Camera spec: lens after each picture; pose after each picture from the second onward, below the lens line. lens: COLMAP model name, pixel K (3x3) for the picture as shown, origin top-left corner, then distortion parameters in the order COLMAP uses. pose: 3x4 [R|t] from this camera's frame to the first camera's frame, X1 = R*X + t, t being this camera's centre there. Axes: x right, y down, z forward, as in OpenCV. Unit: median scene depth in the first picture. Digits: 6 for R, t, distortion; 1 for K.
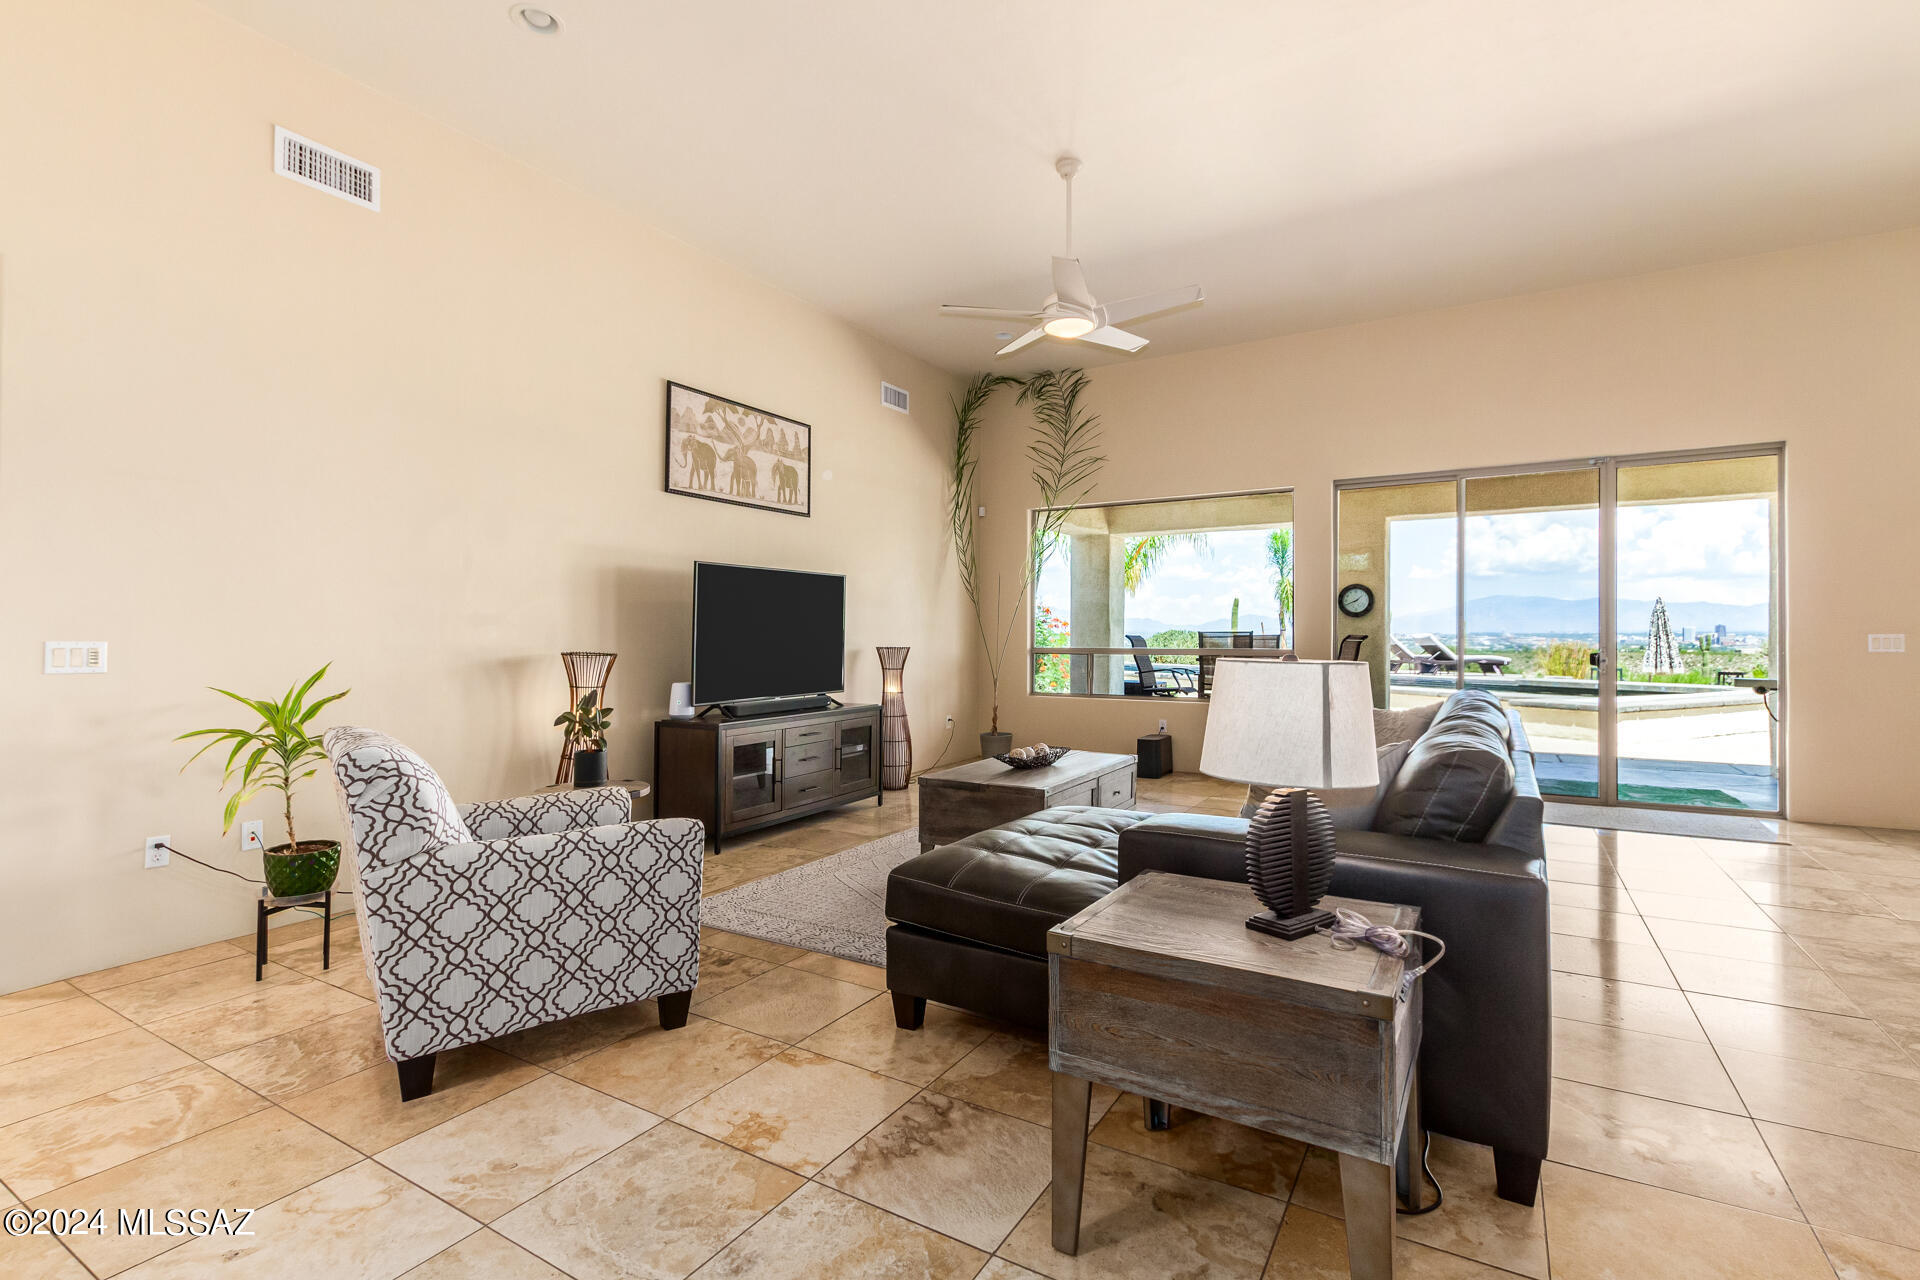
lens RADIAL K [[887.2, 0, 951.3], [0, 887.2, 632.7], [0, 0, 1]] dist [0.000519, 0.000076]
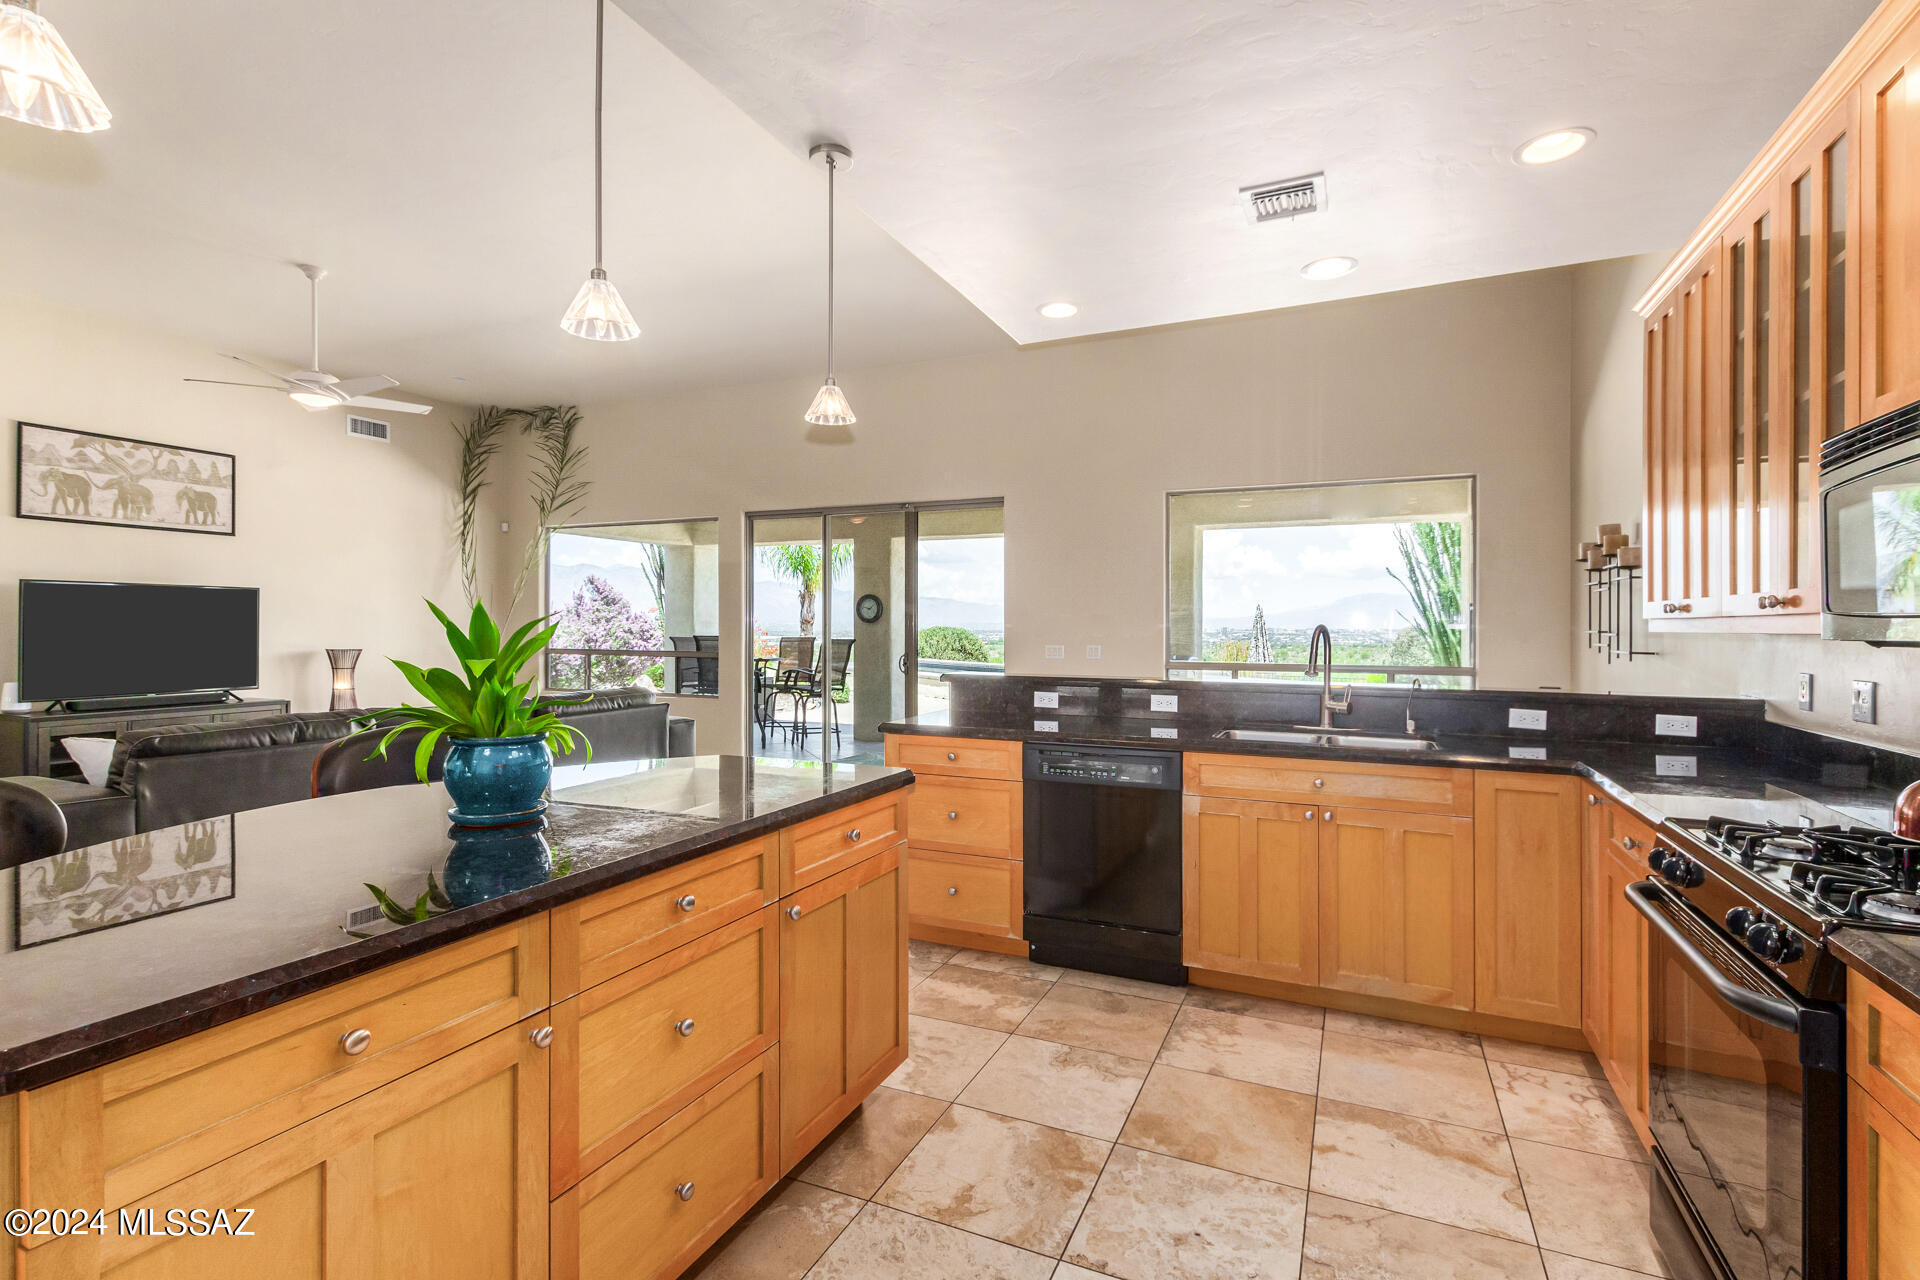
lens RADIAL K [[897.2, 0, 958.5], [0, 897.2, 618.4], [0, 0, 1]] dist [-0.001414, -0.000431]
pose [[0.992450, 0.006159, 0.122496, 0.643258], [-0.004824, 0.999926, -0.011193, -0.016801], [-0.122556, 0.010517, 0.992406, -0.262031]]
